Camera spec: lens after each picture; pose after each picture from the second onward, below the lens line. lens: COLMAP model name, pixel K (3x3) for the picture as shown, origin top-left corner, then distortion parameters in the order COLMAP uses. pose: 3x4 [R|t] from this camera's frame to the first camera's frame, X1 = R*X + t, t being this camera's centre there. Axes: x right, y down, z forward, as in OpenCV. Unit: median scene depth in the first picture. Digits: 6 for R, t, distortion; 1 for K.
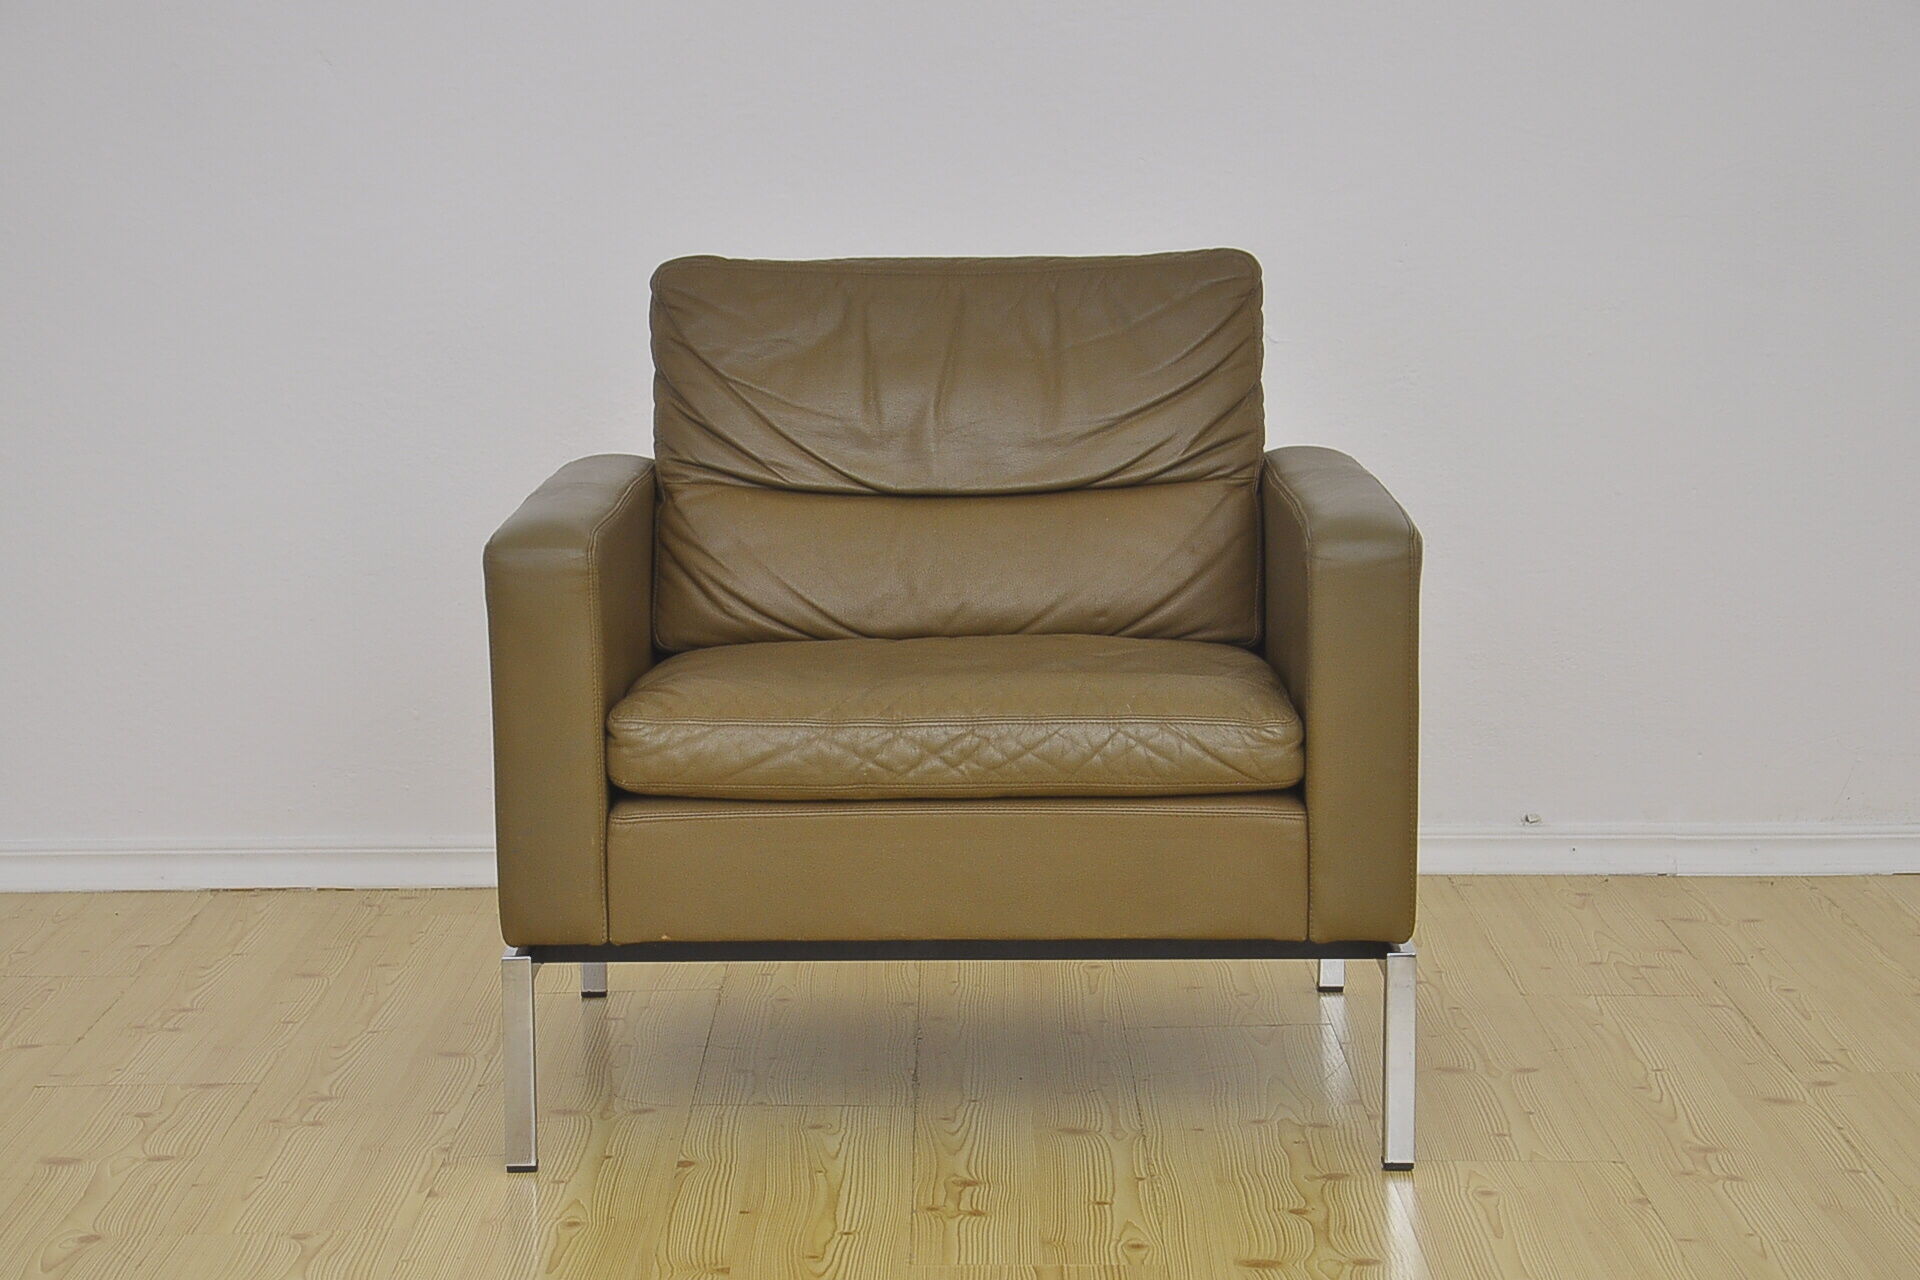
lens RADIAL K [[4328.3, 0, 960.4], [0, 4328.3, 711.5], [0, 0, 1]] dist [0.398971, 0.011486]
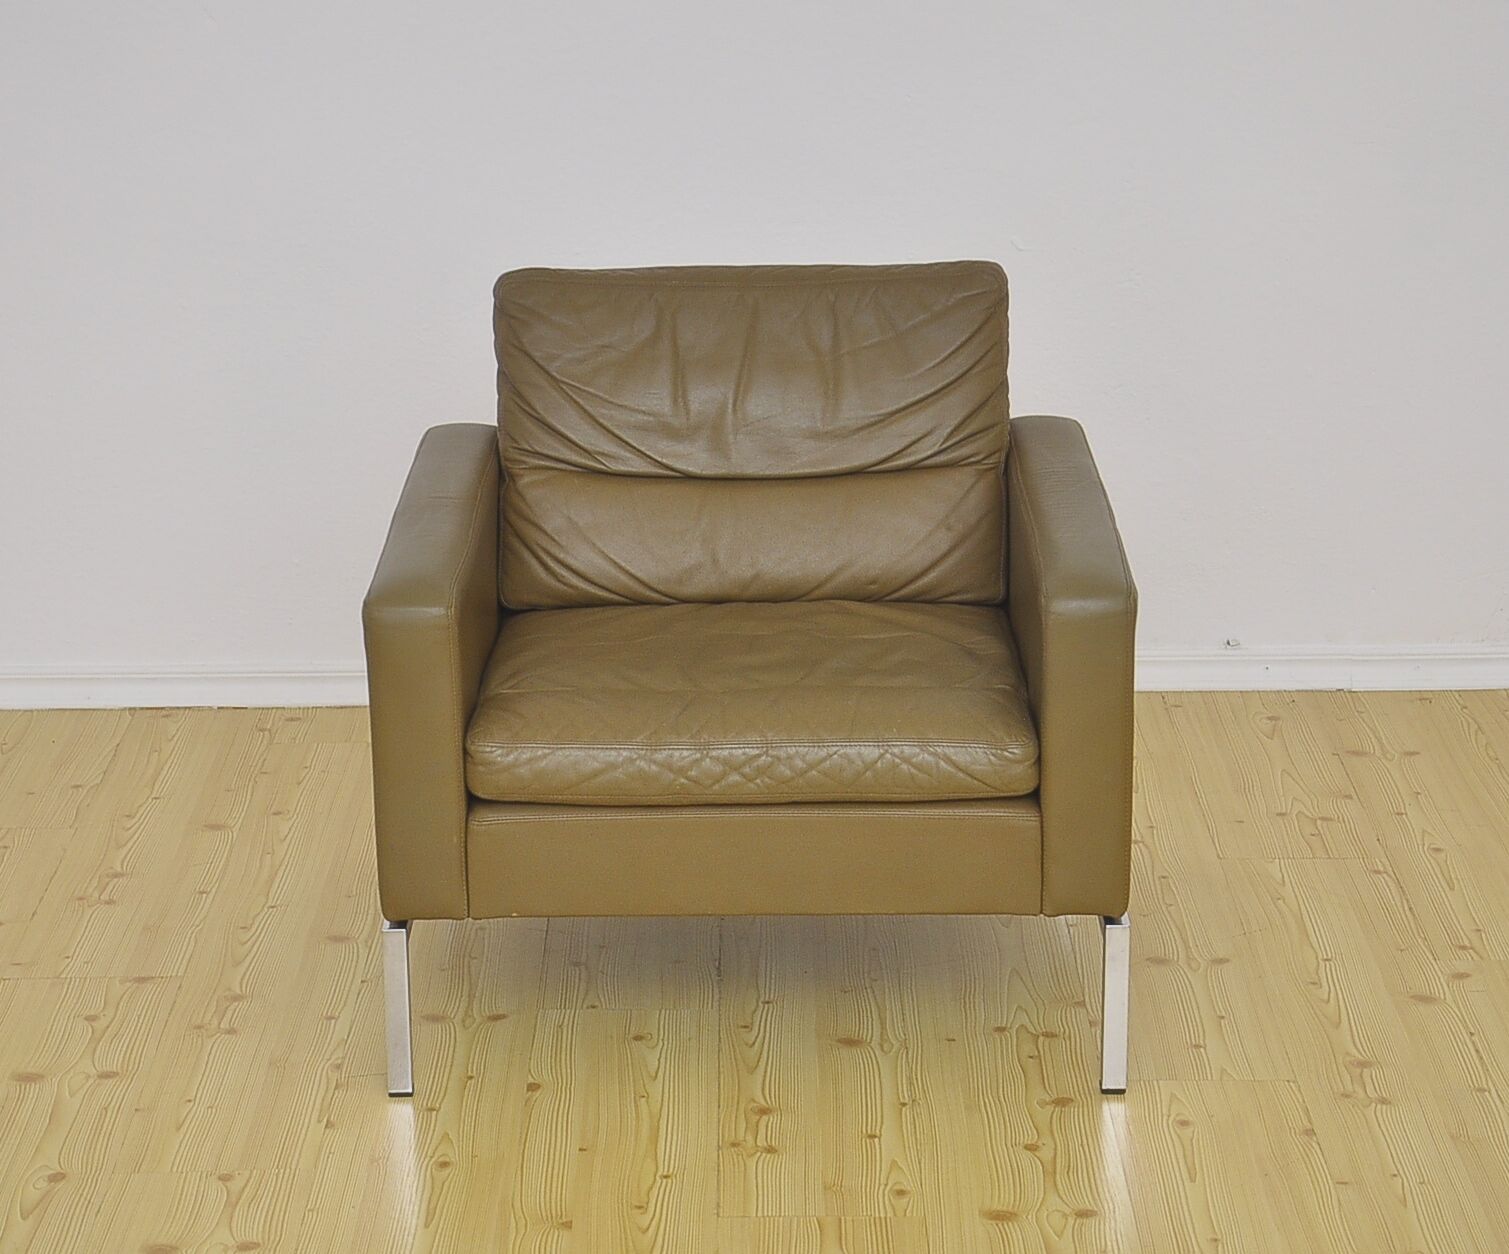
lens RADIAL K [[3808.9, 0, 754.5], [0, 3808.9, 627.0], [0, 0, 1]] dist [0.341368, -0.674433]
pose [[0.999994, -0.003045, 0.001461, -0.001849], [0.002810, 0.990066, 0.140574, -0.166082], [-0.001874, -0.140569, 0.990069, -0.049223]]
